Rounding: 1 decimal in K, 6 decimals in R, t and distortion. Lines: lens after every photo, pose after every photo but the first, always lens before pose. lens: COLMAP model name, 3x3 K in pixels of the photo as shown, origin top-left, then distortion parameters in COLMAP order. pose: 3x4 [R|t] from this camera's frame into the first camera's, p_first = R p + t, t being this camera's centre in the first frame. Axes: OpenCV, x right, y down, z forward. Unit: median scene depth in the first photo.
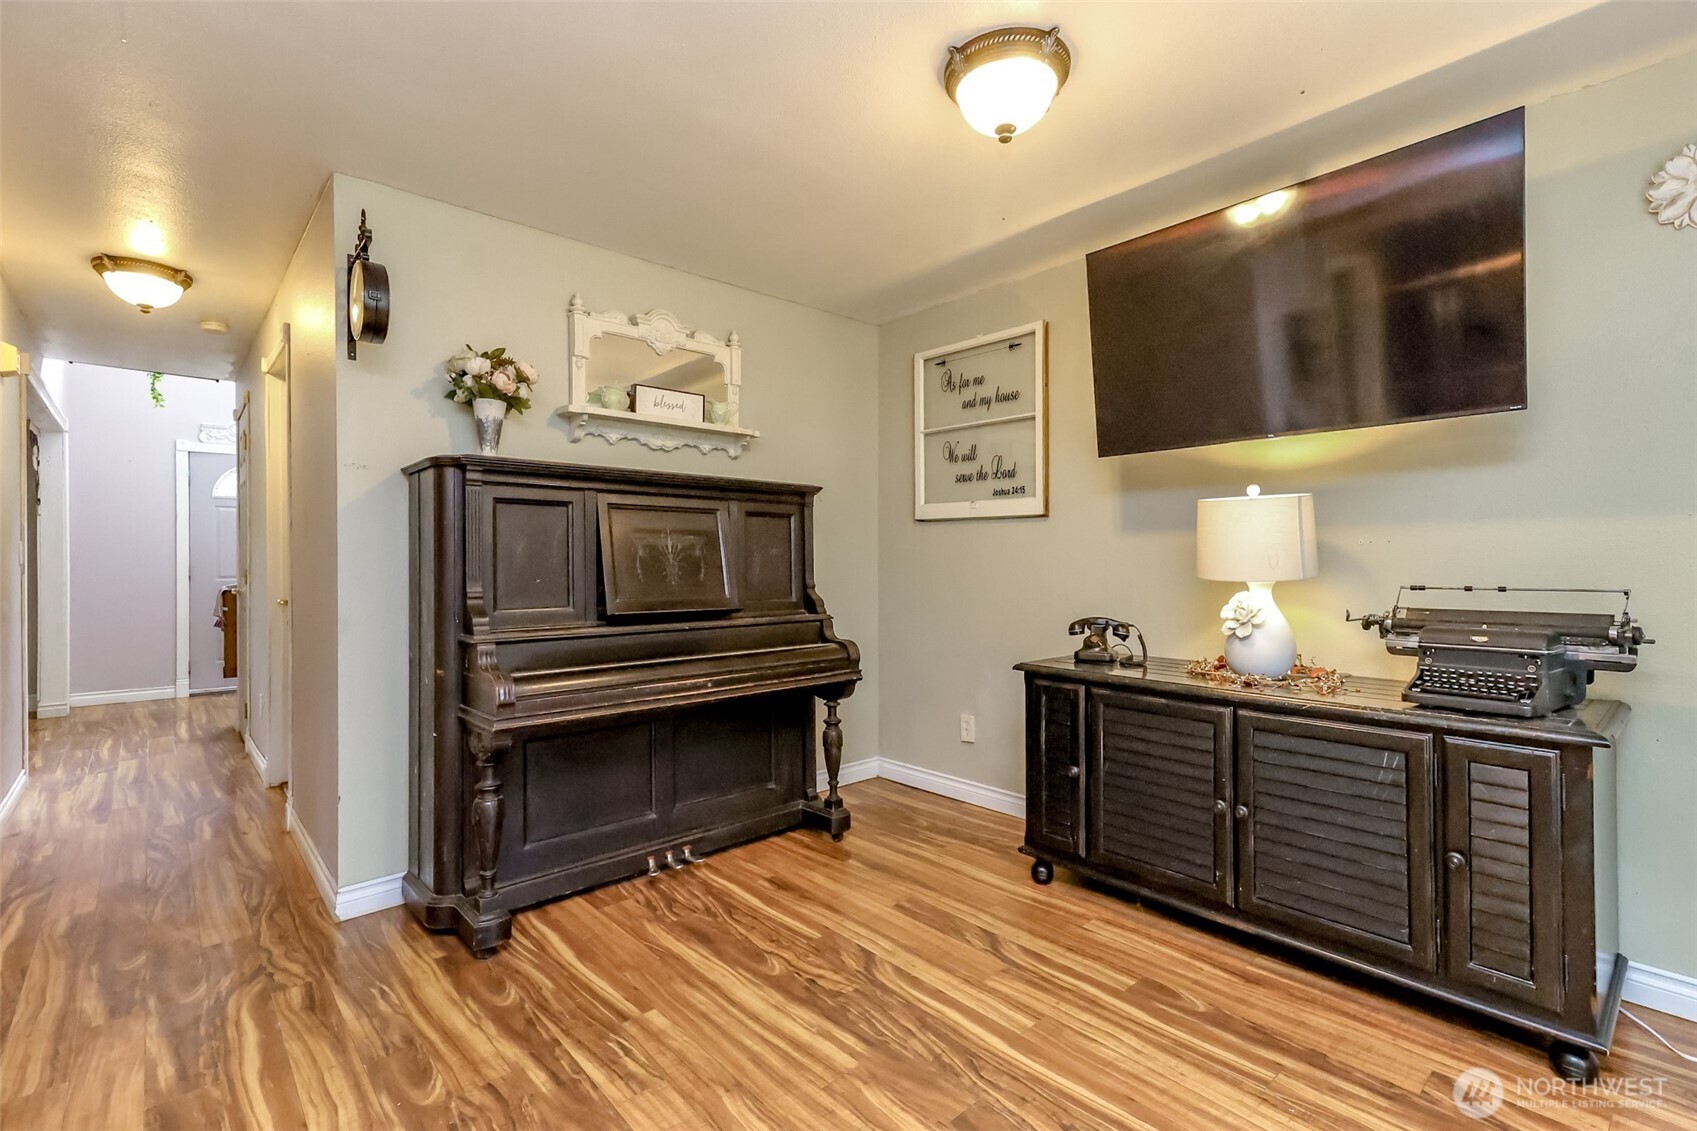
lens RADIAL K [[773.7, 0, 857.8], [0, 773.7, 575.9], [0, 0, 1]] dist [0.022298, -0.000260]
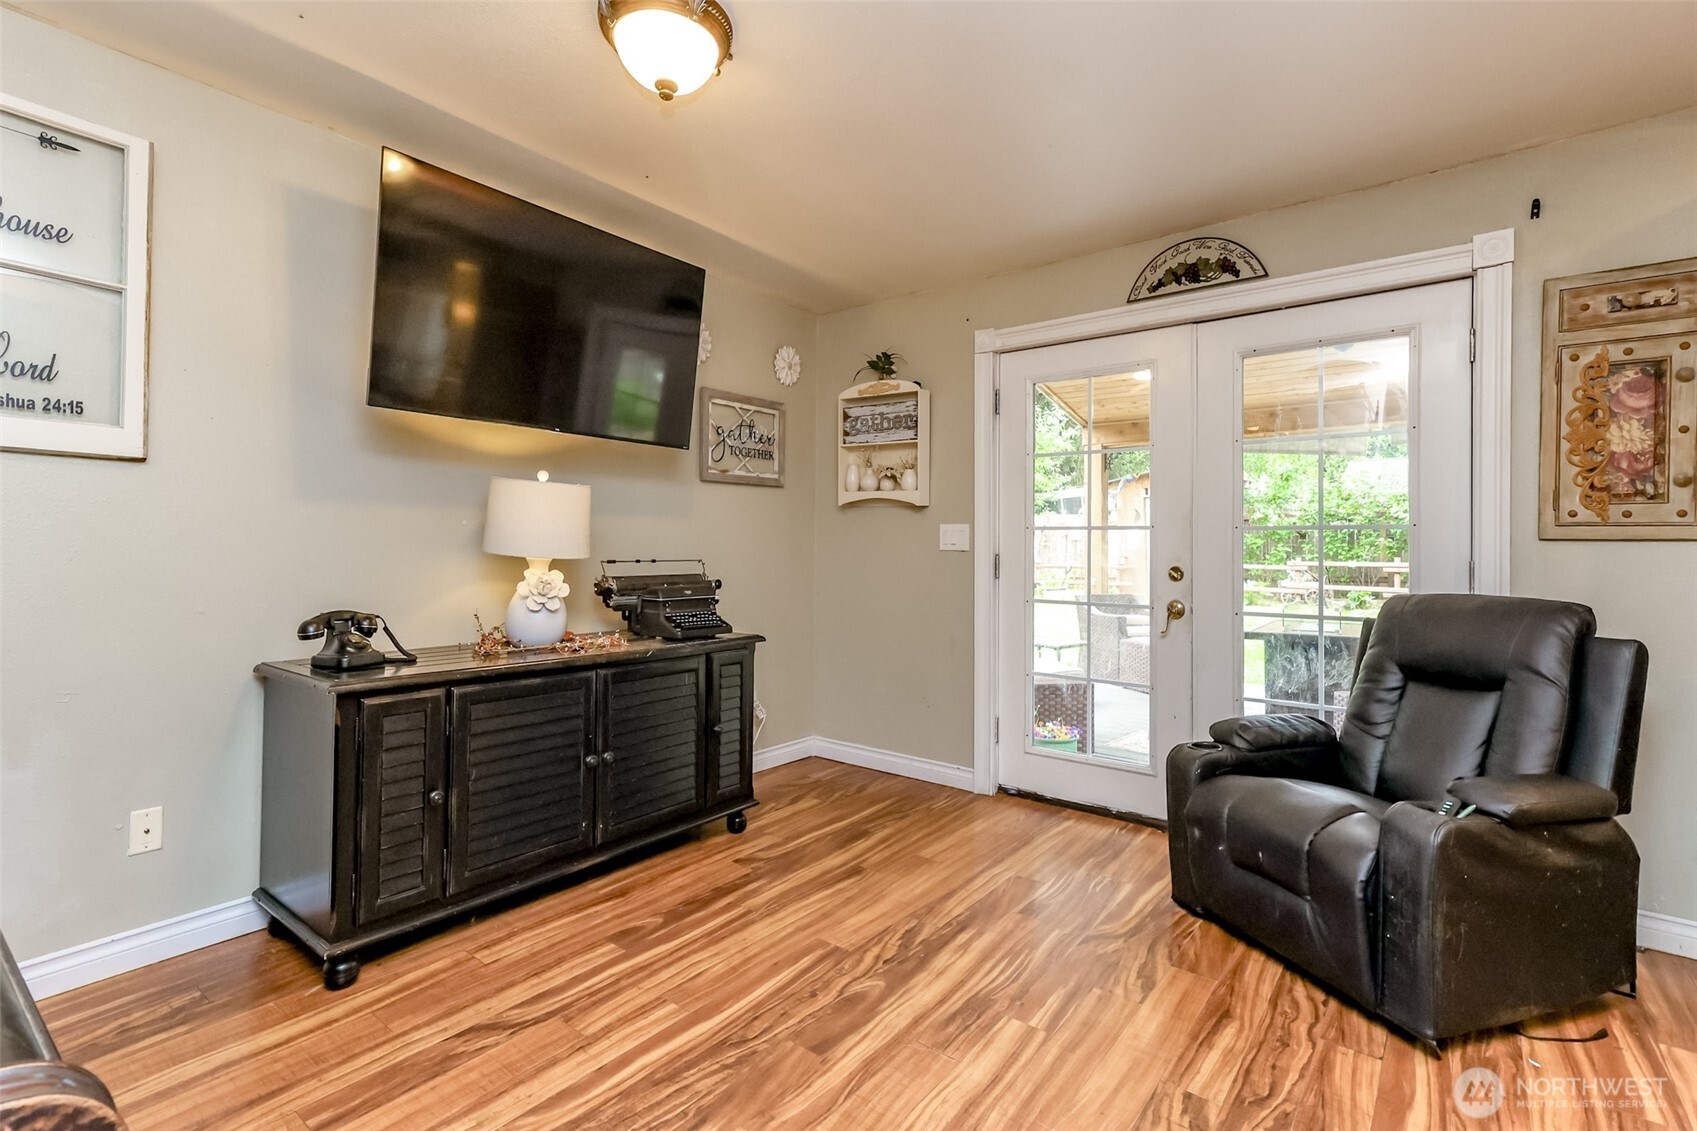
lens RADIAL K [[773.7, 0, 857.5], [0, 773.7, 532.3], [0, 0, 1]] dist [0.022298, -0.000260]
pose [[-0.180083, 0.022678, 0.983390, -0.725842], [0.008065, 0.999735, -0.021578, -0.003723], [-0.983618, 0.004045, -0.180219, 0.846717]]
